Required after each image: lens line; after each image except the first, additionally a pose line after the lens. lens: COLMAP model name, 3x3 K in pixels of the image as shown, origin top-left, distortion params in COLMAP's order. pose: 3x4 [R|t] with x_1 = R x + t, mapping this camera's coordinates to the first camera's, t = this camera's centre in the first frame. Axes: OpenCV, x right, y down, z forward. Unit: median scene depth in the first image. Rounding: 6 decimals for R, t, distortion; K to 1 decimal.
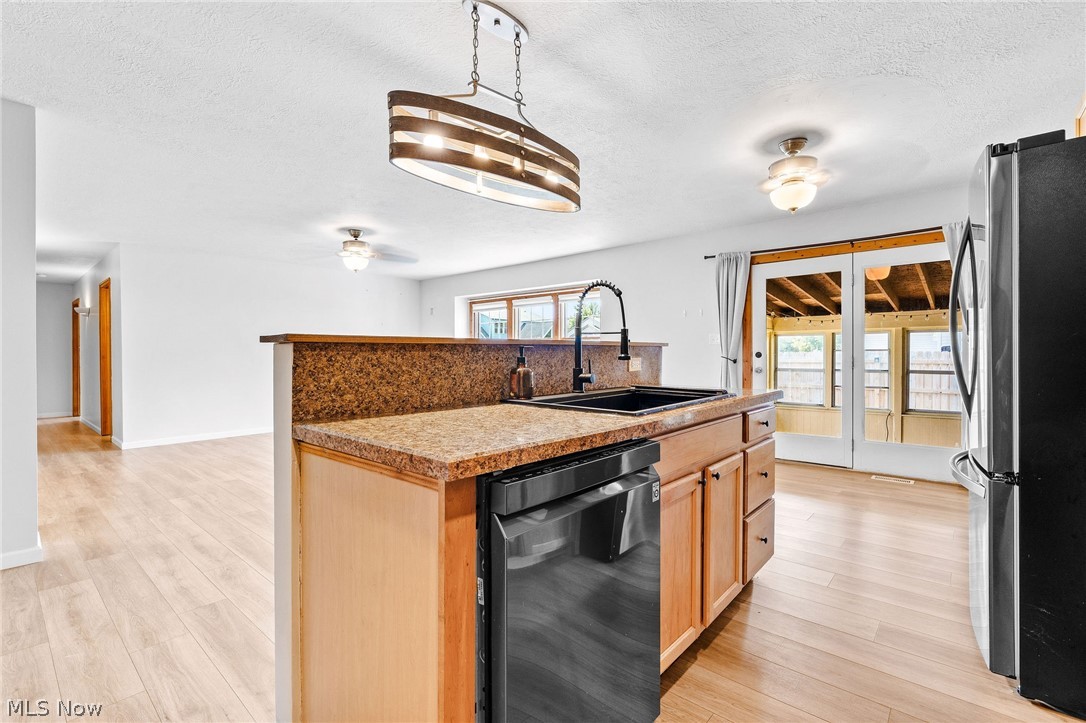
lens RADIAL K [[494.7, 0, 529.3], [0, 494.7, 354.5], [0, 0, 1]] dist [-0.005677, 0.001685]
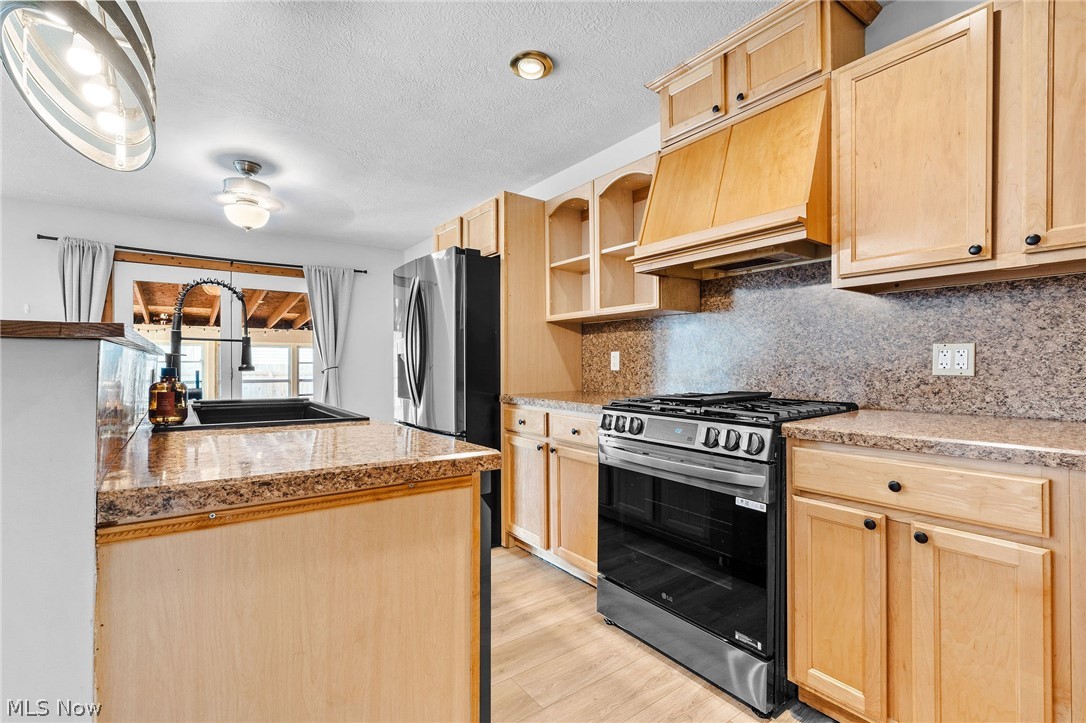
lens RADIAL K [[494.7, 0, 528.6], [0, 494.7, 365.2], [0, 0, 1]] dist [-0.005677, 0.001685]
pose [[0.219733, 0.003754, 0.975553, -0.225990], [-0.002149, 0.999992, -0.003364, 0.000993], [-0.975558, -0.001357, 0.219740, 0.113185]]
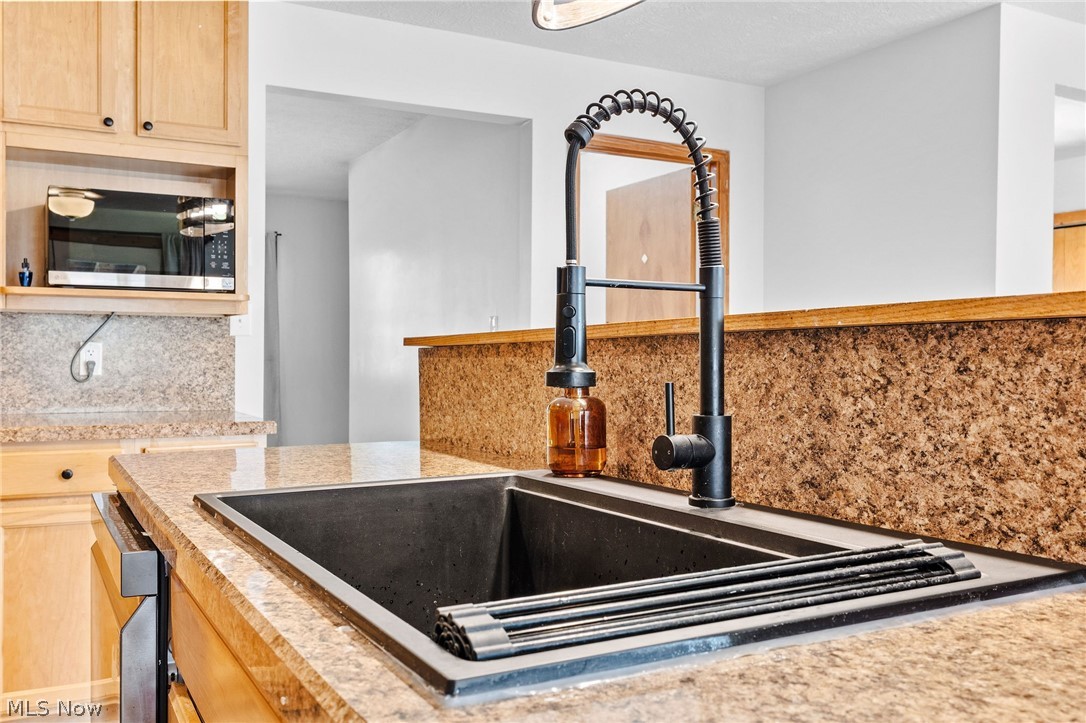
lens RADIAL K [[932.1, 0, 537.0], [0, 932.1, 367.8], [0, 0, 1]] dist [-0.153844, -0.002488]
pose [[-0.344963, 0.009487, -0.938569, 0.201394], [-0.003911, 0.999926, 0.011545, -0.002420], [0.938608, 0.007653, -0.344900, 0.424205]]
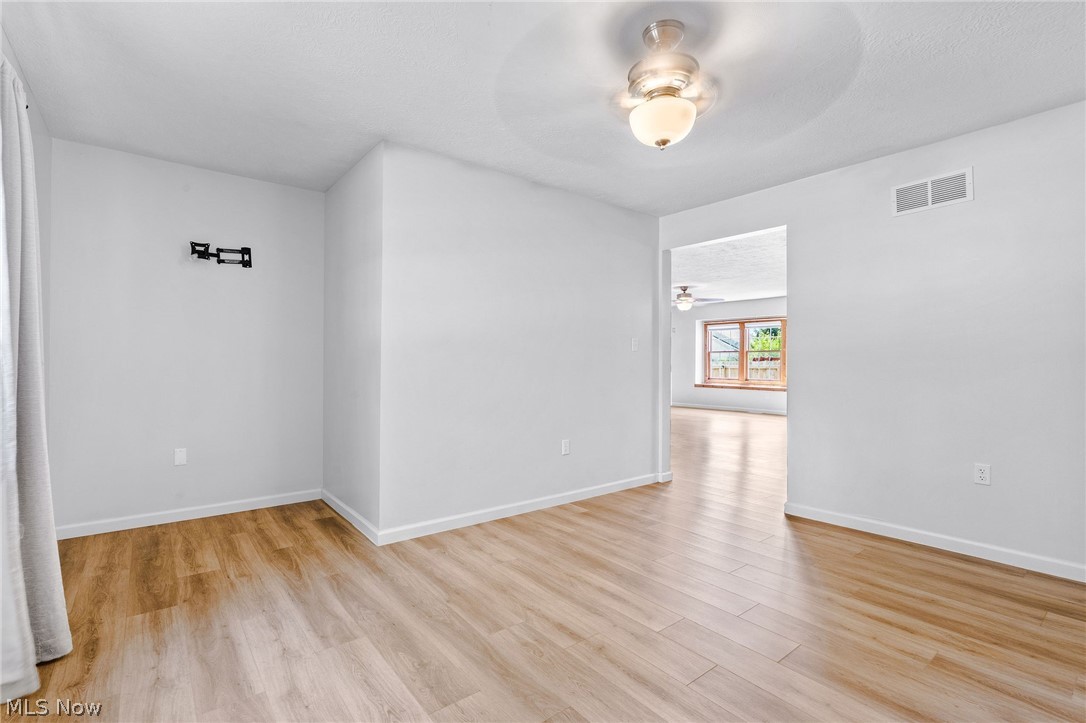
lens RADIAL K [[494.7, 0, 537.9], [0, 494.7, 364.1], [0, 0, 1]] dist [-0.005677, 0.001685]
pose [[0.984730, 0.007755, -0.173916, -0.570967], [-0.006679, 0.999955, 0.006772, 0.003055], [0.173961, -0.005507, 0.984737, -0.773147]]
